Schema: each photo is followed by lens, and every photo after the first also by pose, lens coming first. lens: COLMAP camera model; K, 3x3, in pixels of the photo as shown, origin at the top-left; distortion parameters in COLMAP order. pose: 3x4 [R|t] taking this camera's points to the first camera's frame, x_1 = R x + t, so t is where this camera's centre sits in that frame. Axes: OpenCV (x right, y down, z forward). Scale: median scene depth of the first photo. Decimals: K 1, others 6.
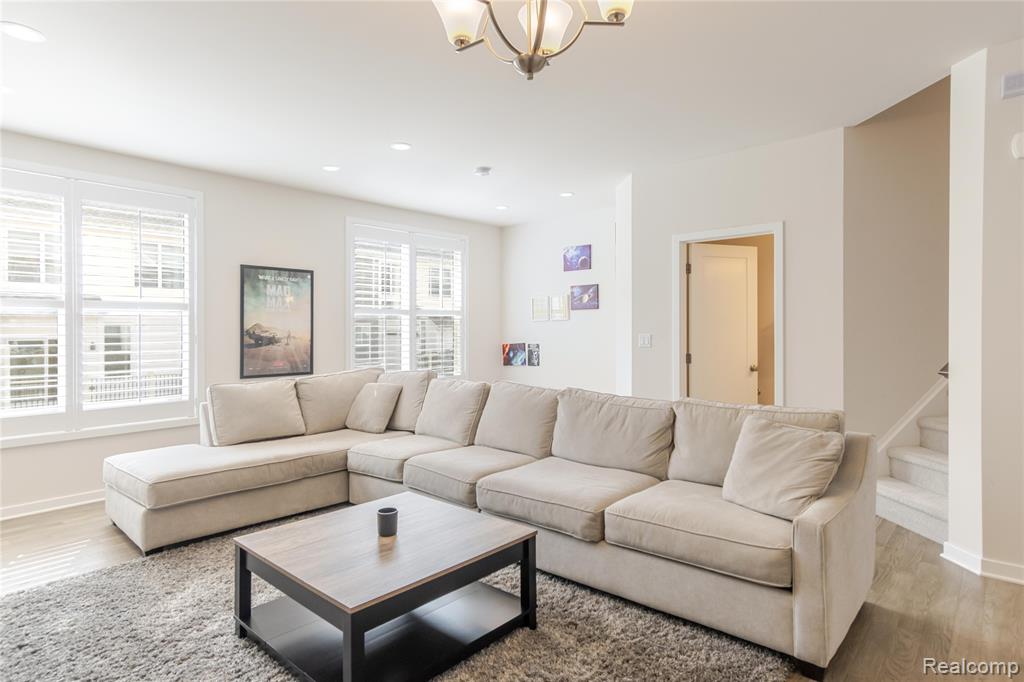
lens RADIAL K [[564.6, 0, 511.7], [0, 564.6, 334.8], [0, 0, 1]] dist [-0.005067, 0.014398]
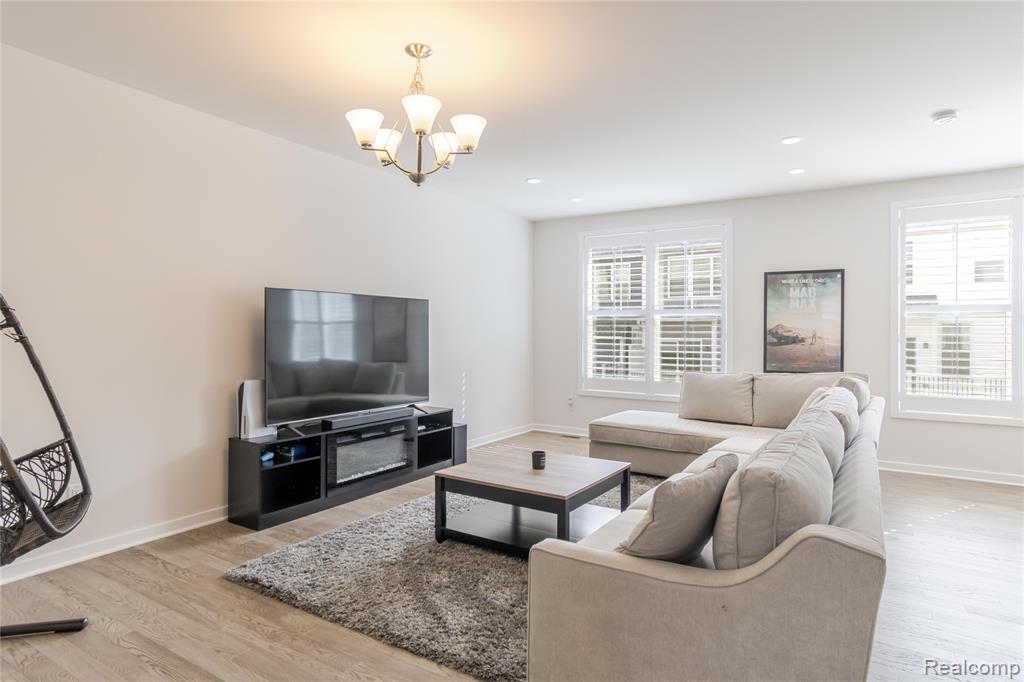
lens RADIAL K [[564.6, 0, 511.7], [0, 564.6, 334.8], [0, 0, 1]] dist [-0.005067, 0.014398]
pose [[0.169324, 0.015391, -0.985440, 0.544087], [-0.013343, 0.999822, 0.013323, -0.006626], [0.985470, 0.010892, 0.169500, 0.297017]]
